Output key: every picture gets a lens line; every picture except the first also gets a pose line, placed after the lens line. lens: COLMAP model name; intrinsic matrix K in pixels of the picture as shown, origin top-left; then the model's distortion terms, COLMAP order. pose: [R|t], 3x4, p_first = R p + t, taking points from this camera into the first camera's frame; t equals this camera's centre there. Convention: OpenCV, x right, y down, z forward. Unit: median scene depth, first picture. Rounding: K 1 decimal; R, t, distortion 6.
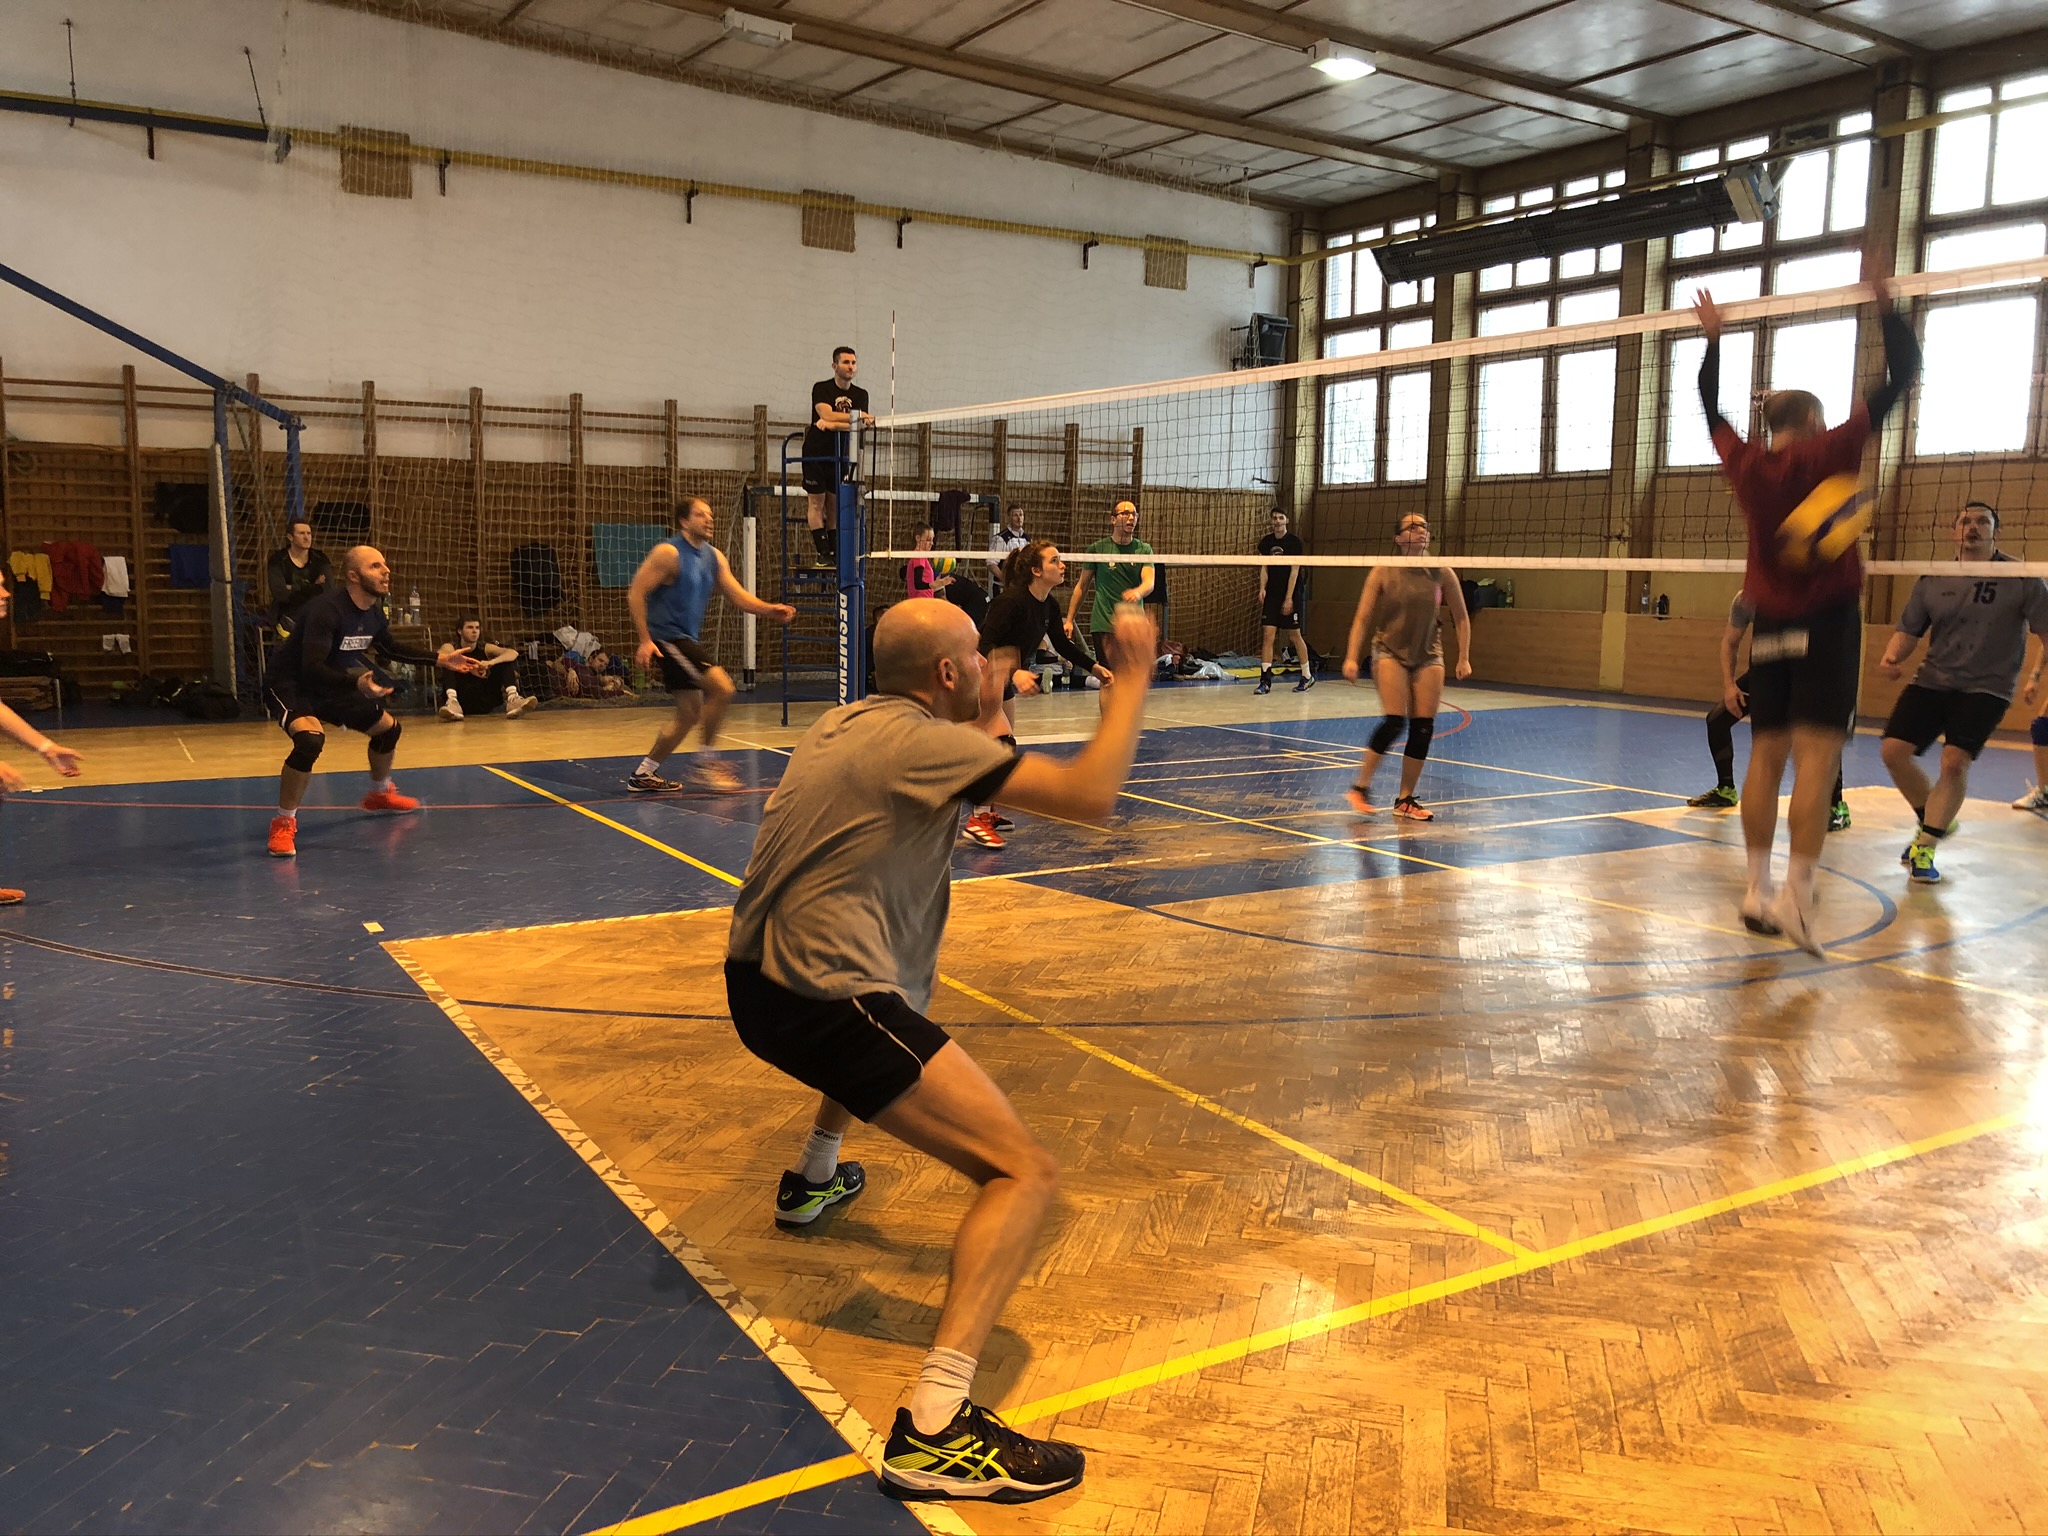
lens RADIAL K [[1663.3, 0, 1040.1], [0, 1663.3, 756.0], [0, 0, 1]] dist [0.043307, -0.050626]
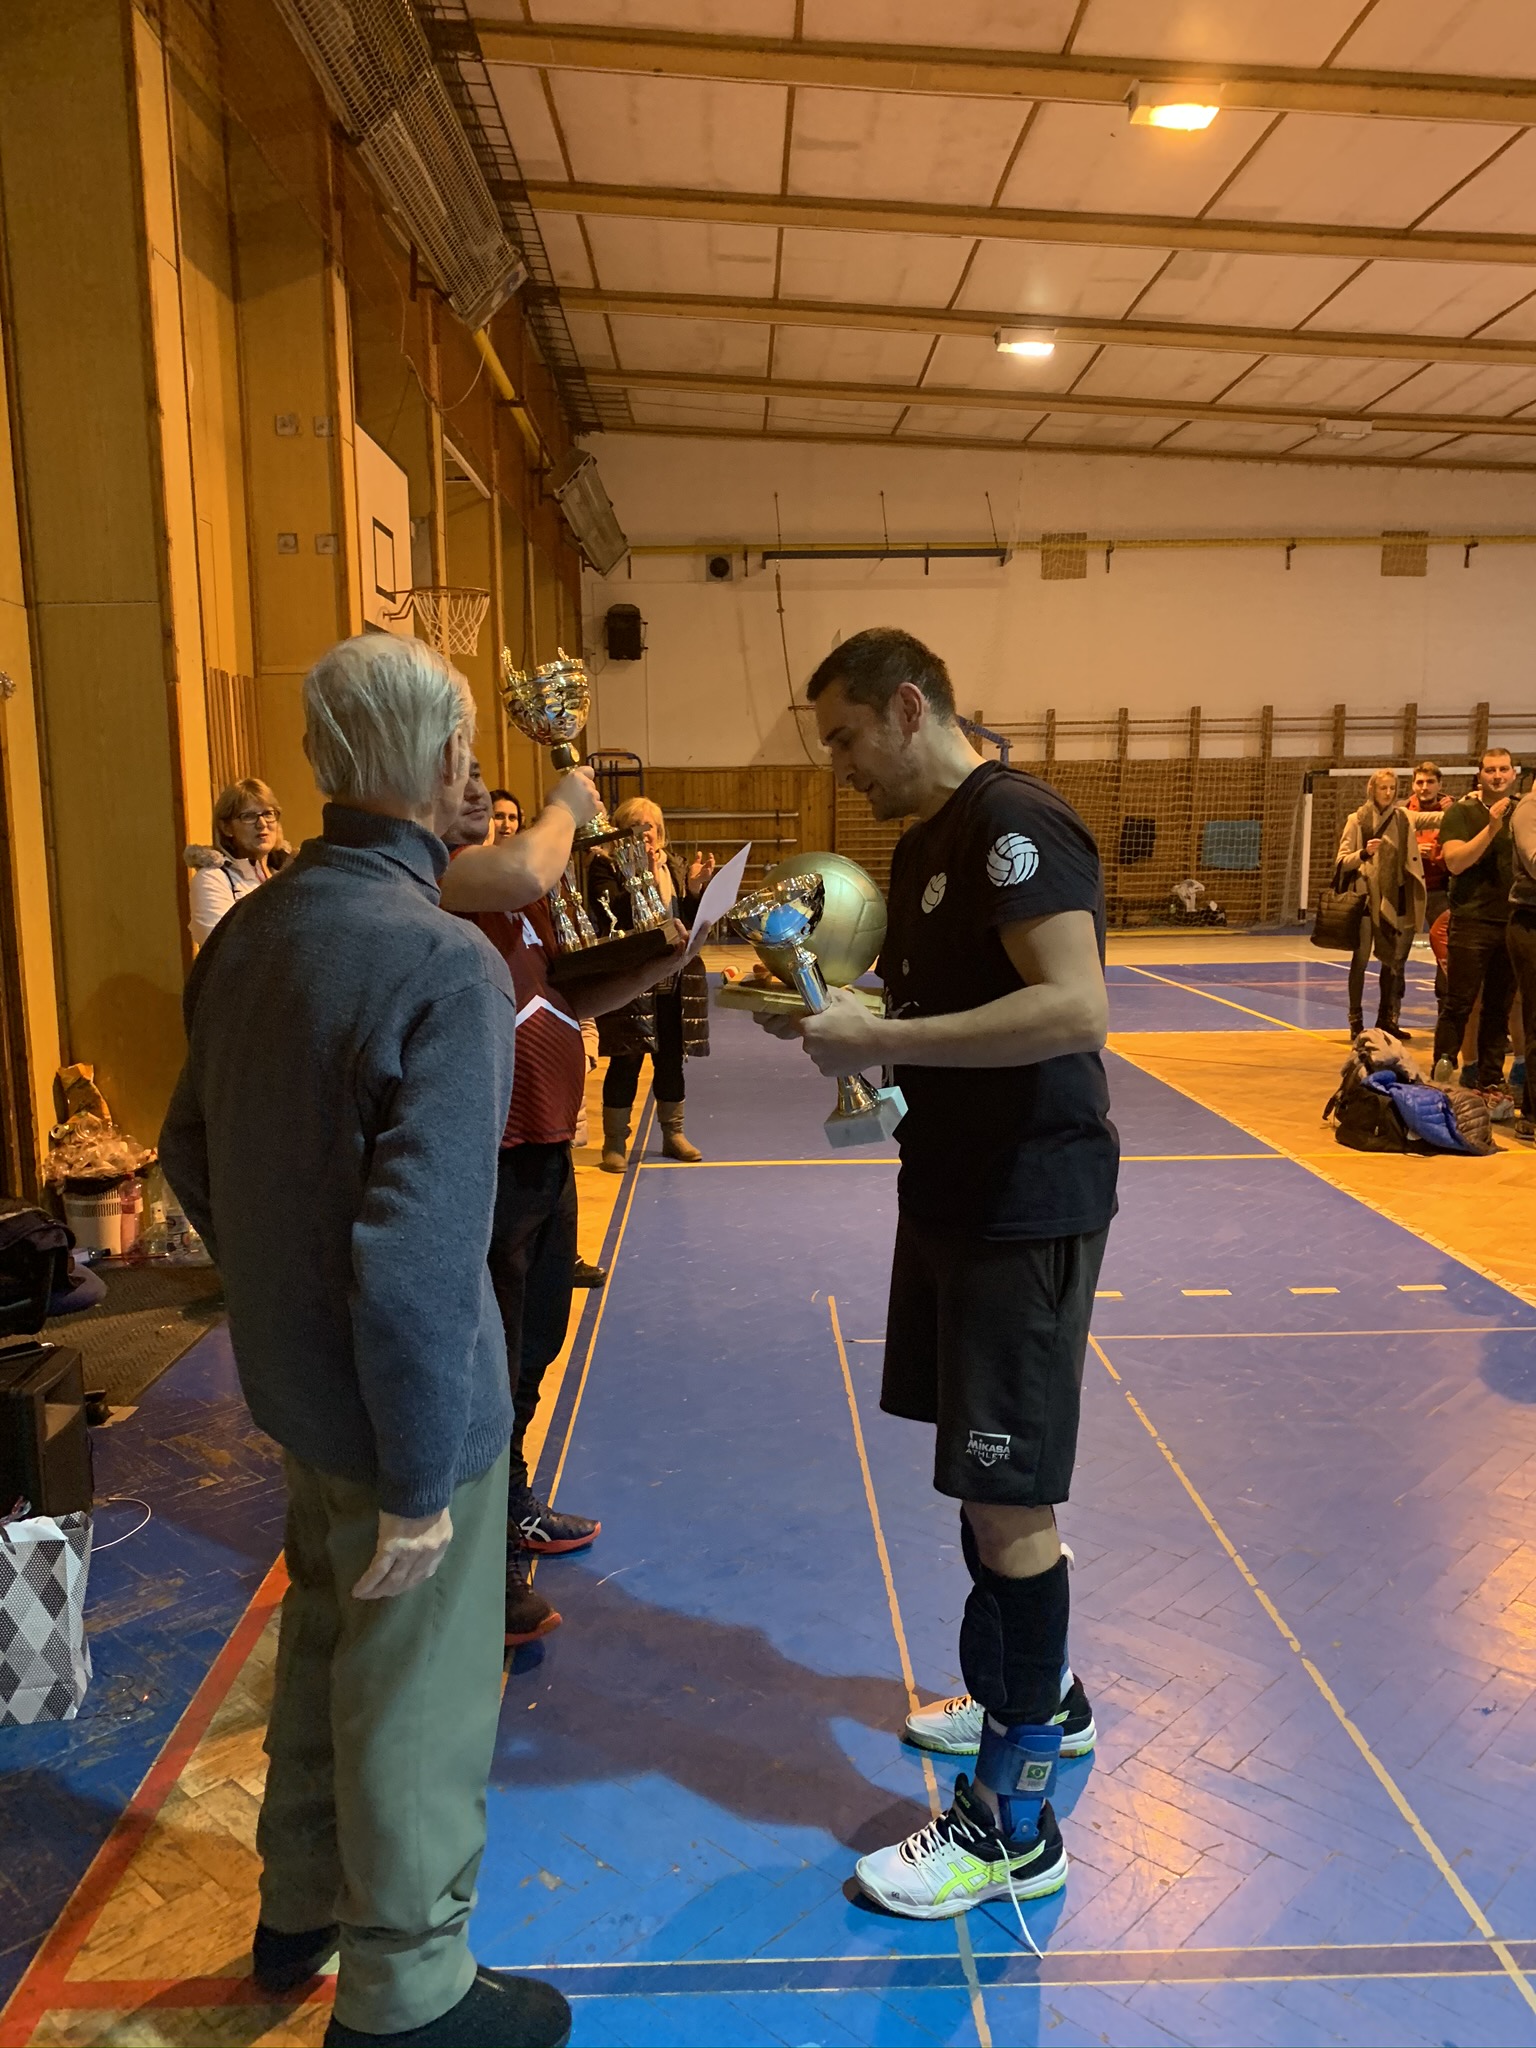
lens RADIAL K [[1560.1, 0, 757.5], [0, 1560.1, 1032.6], [0, 0, 1]] dist [0.011187, -0.018107]
pose [[0.859898, 0.044747, -0.508500, 0.086157], [-0.037486, 0.998996, 0.024520, 0.034513], [0.509087, -0.002023, 0.860713, -0.320775]]
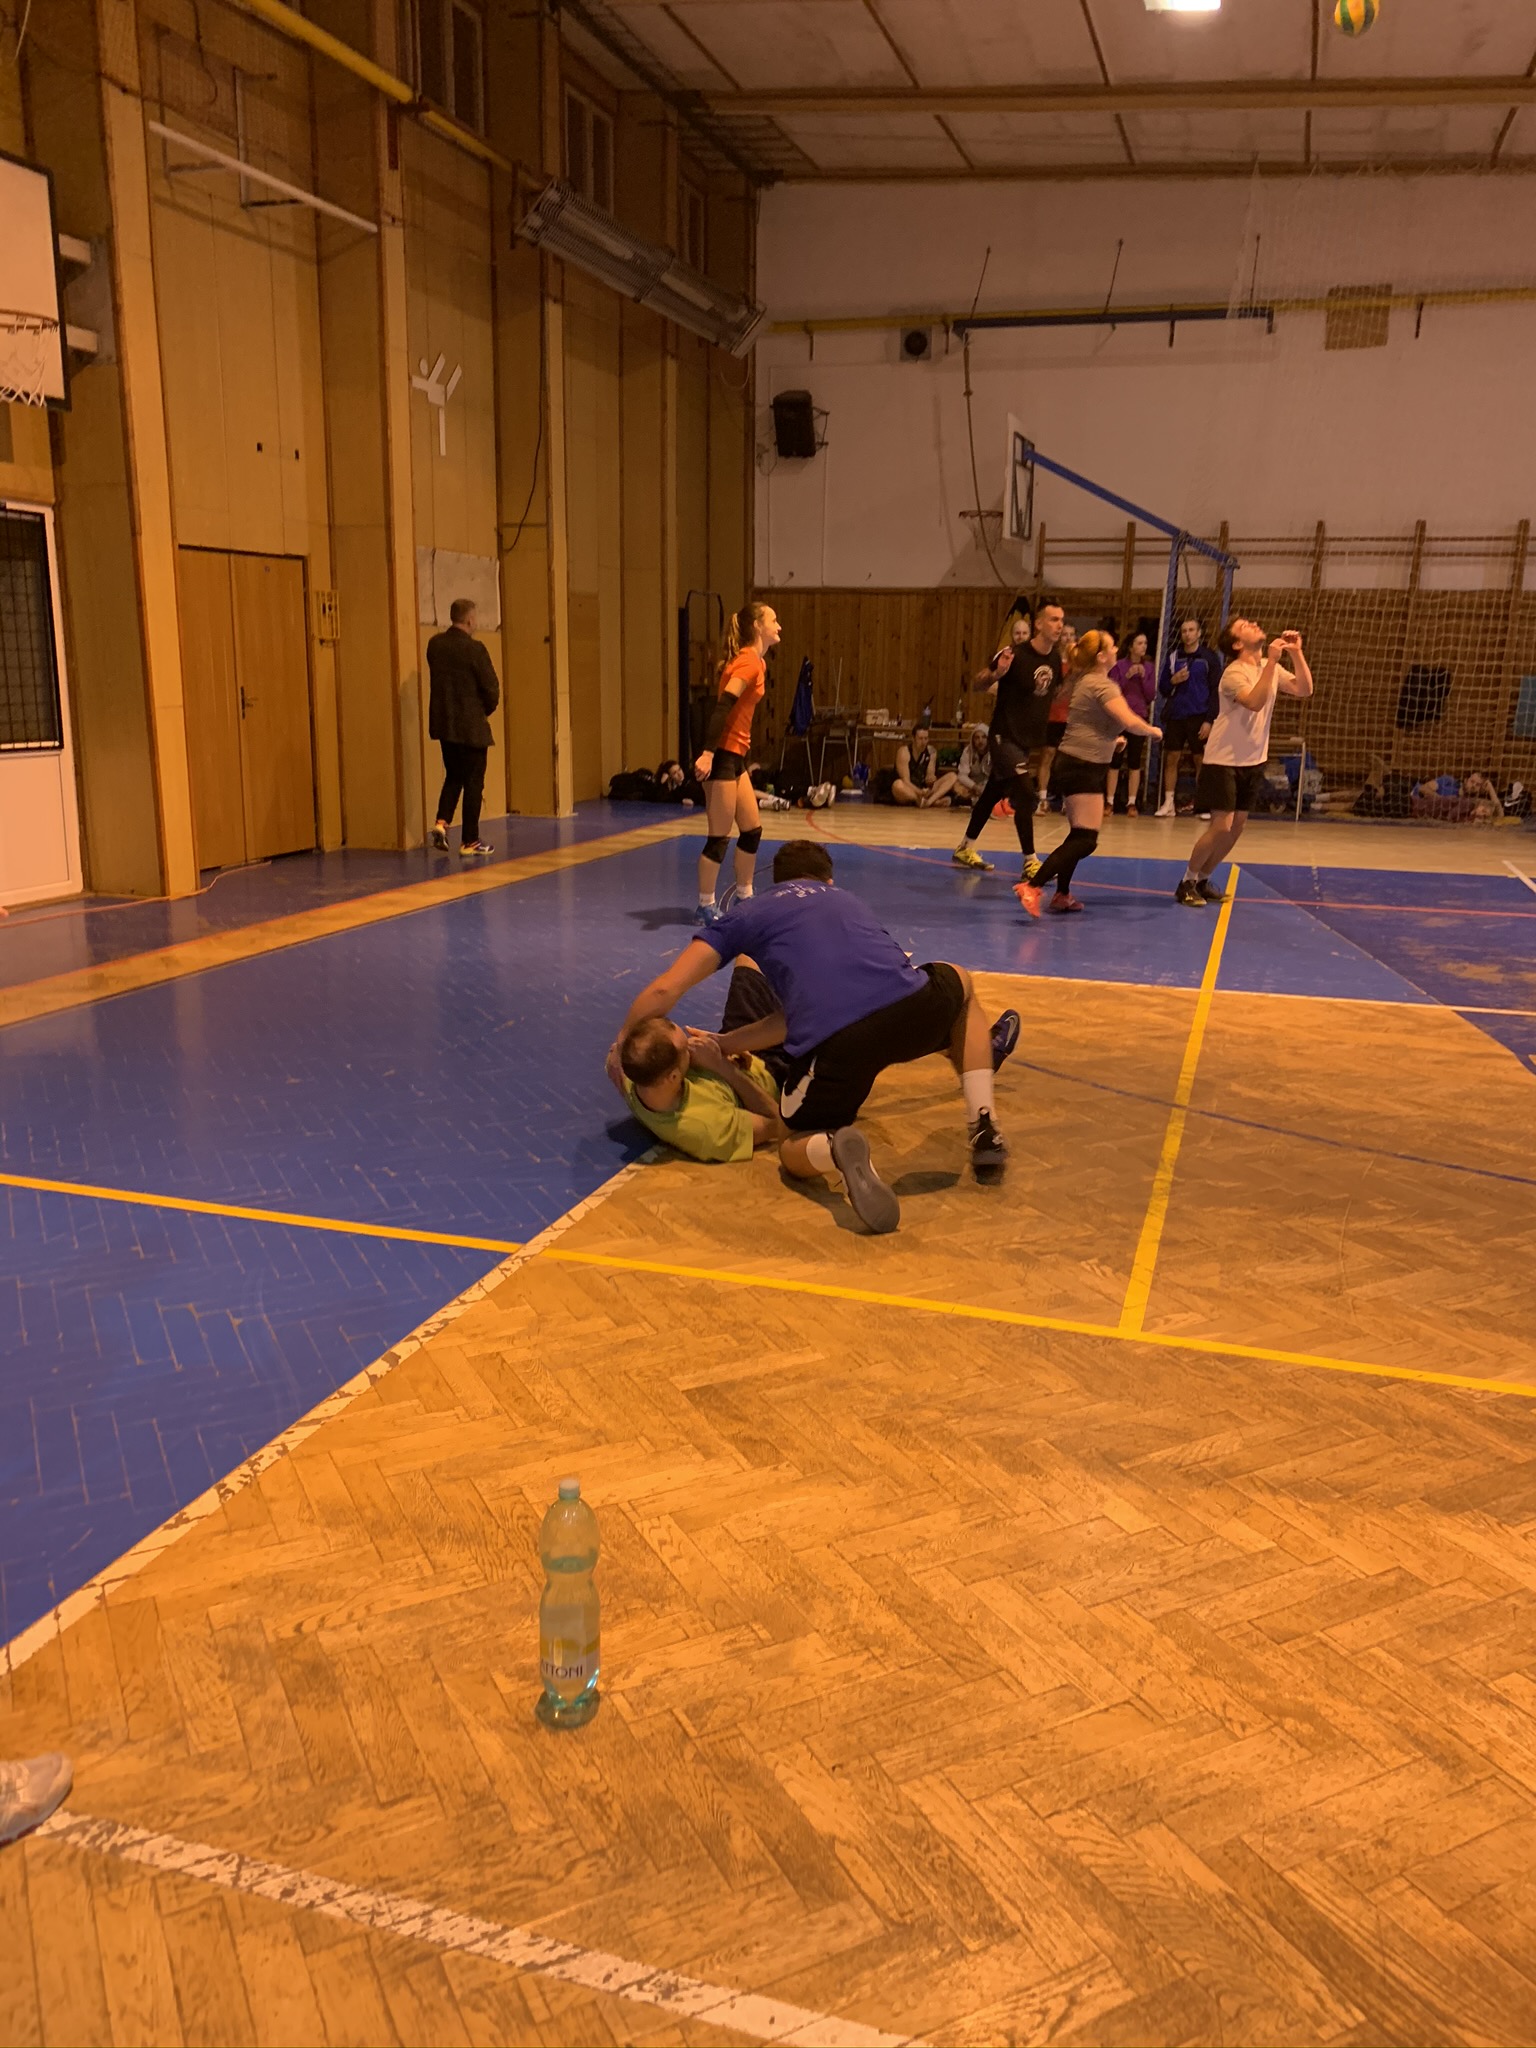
lens RADIAL K [[1560.1, 0, 797.3], [0, 1560.1, 1016.4], [0, 0, 1]] dist [0.011187, -0.018107]
pose [[0.659580, 0.170044, -0.732147, 0.212303], [-0.100884, 0.985288, 0.137952, -0.006538], [0.744833, -0.017128, 0.667031, 0.036395]]
